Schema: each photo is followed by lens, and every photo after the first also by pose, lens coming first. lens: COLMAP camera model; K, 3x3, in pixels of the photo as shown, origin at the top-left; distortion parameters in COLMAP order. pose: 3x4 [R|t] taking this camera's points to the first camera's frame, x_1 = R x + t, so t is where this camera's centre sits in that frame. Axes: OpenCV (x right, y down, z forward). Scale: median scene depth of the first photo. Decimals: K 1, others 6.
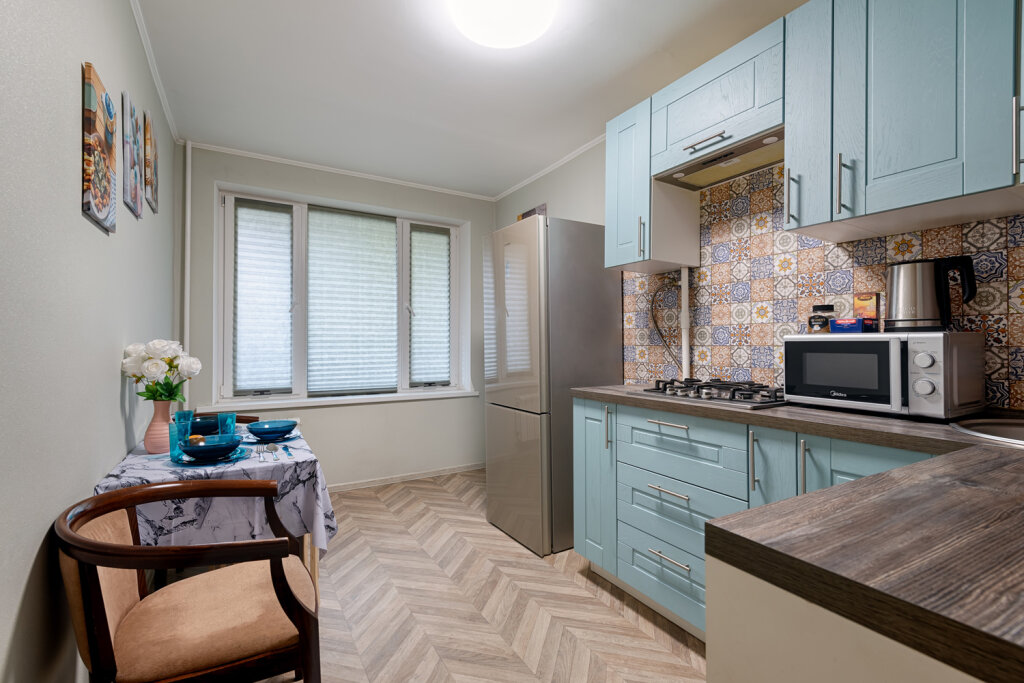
lens RADIAL K [[455.5, 0, 509.4], [0, 455.5, 339.1], [0, 0, 1]] dist [0.012151, -0.000171]
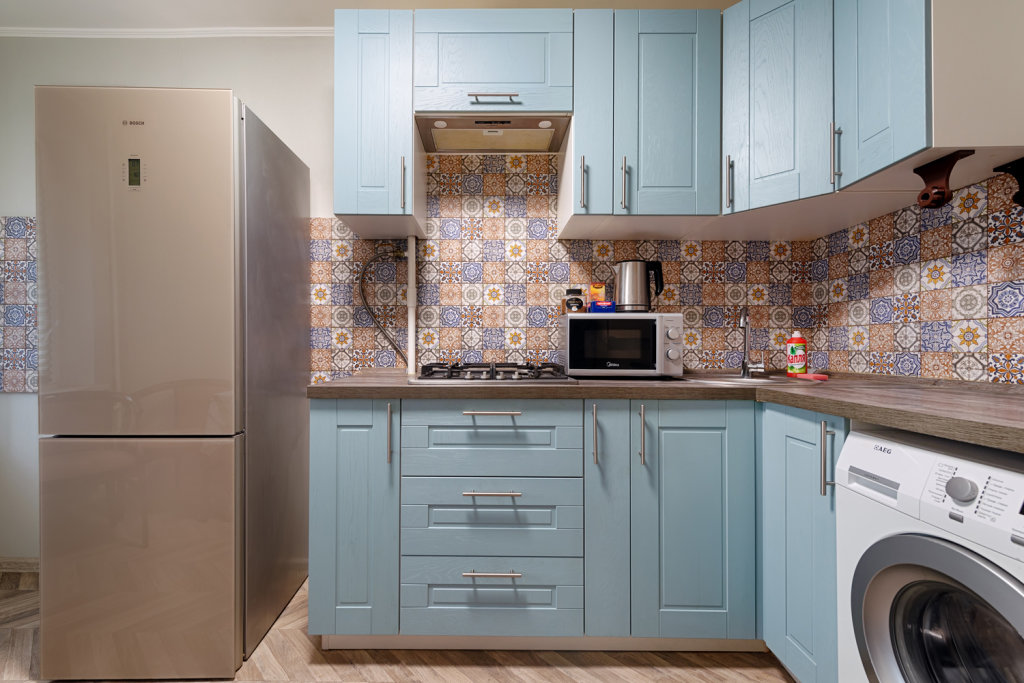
lens RADIAL K [[441.4, 0, 508.0], [0, 441.4, 343.3], [0, 0, 1]] dist [0.011231, 0.000027]
pose [[0.519766, 0.003376, 0.854302, -0.273612], [-0.010383, 0.999943, 0.002366, 0.047813], [-0.854245, -0.010100, 0.519772, 0.468147]]
